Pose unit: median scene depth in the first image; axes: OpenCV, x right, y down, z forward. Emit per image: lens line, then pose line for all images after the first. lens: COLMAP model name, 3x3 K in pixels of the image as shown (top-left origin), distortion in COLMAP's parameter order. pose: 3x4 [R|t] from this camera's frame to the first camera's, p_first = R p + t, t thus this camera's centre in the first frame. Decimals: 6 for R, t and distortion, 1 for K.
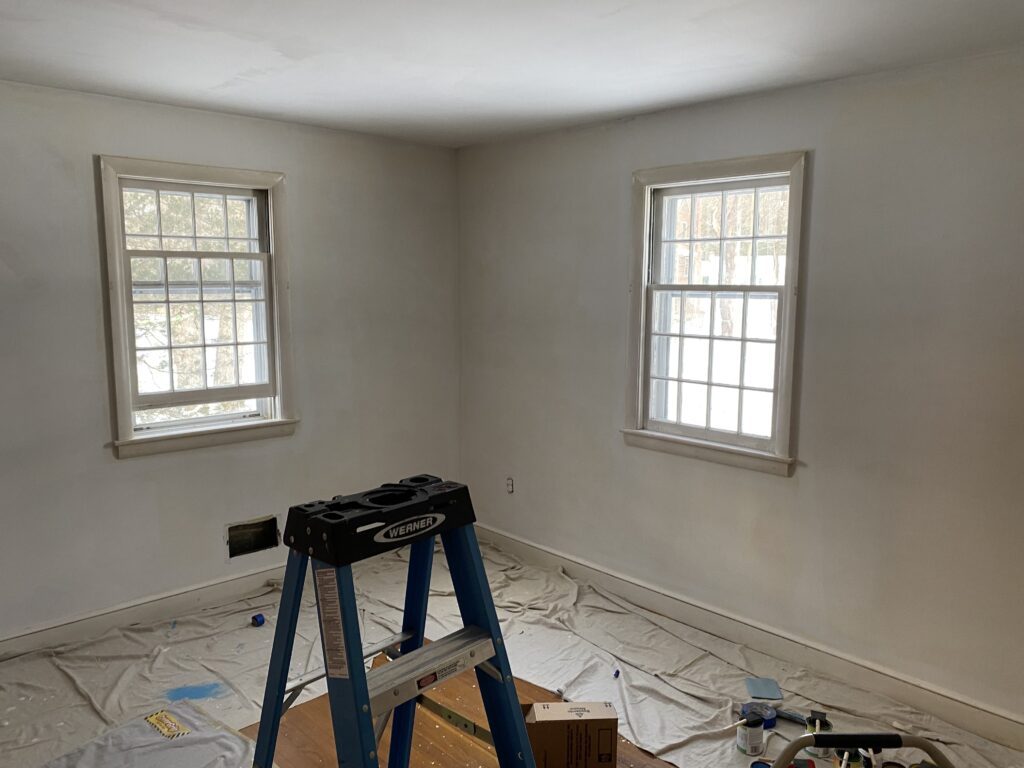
lens RADIAL K [[779.0, 0, 512.0], [0, 779.0, 384.0], [0, 0, 1]] dist [0.006995, 0.000999]
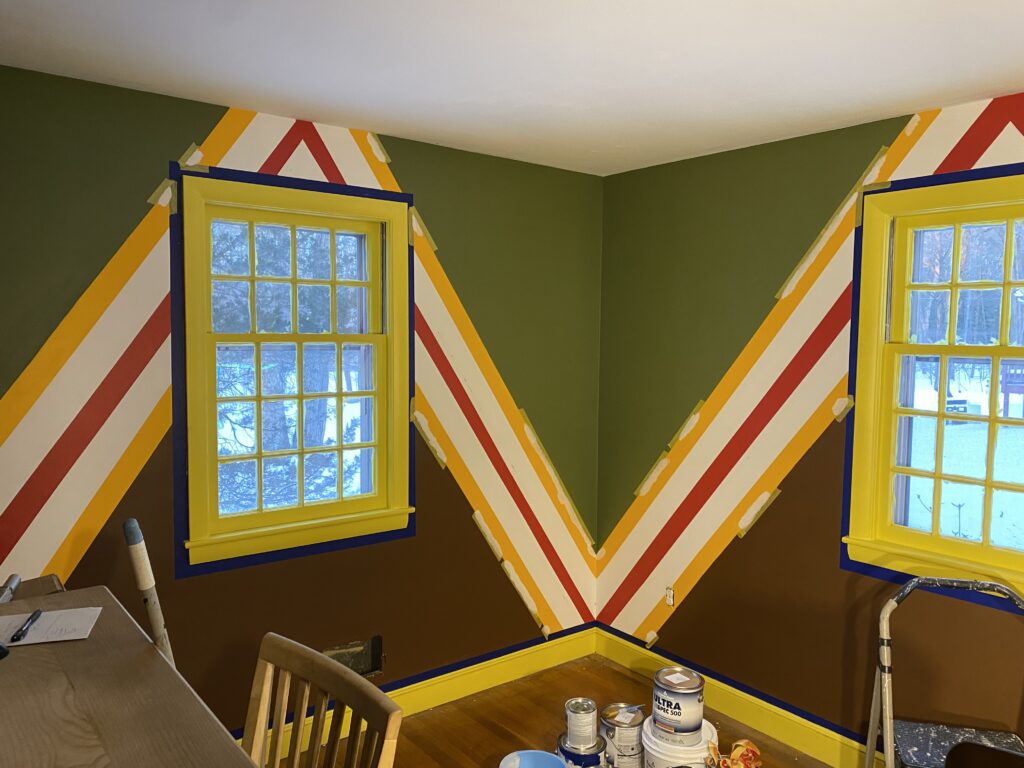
lens RADIAL K [[781.9, 0, 514.1], [0, 781.9, 372.9], [0, 0, 1]] dist [0.058156, 0.000431]
pose [[0.995977, 0.017736, -0.087834, -0.100107], [-0.024214, 0.997020, -0.073247, -0.034236], [0.086273, 0.075079, 0.993439, 0.202719]]
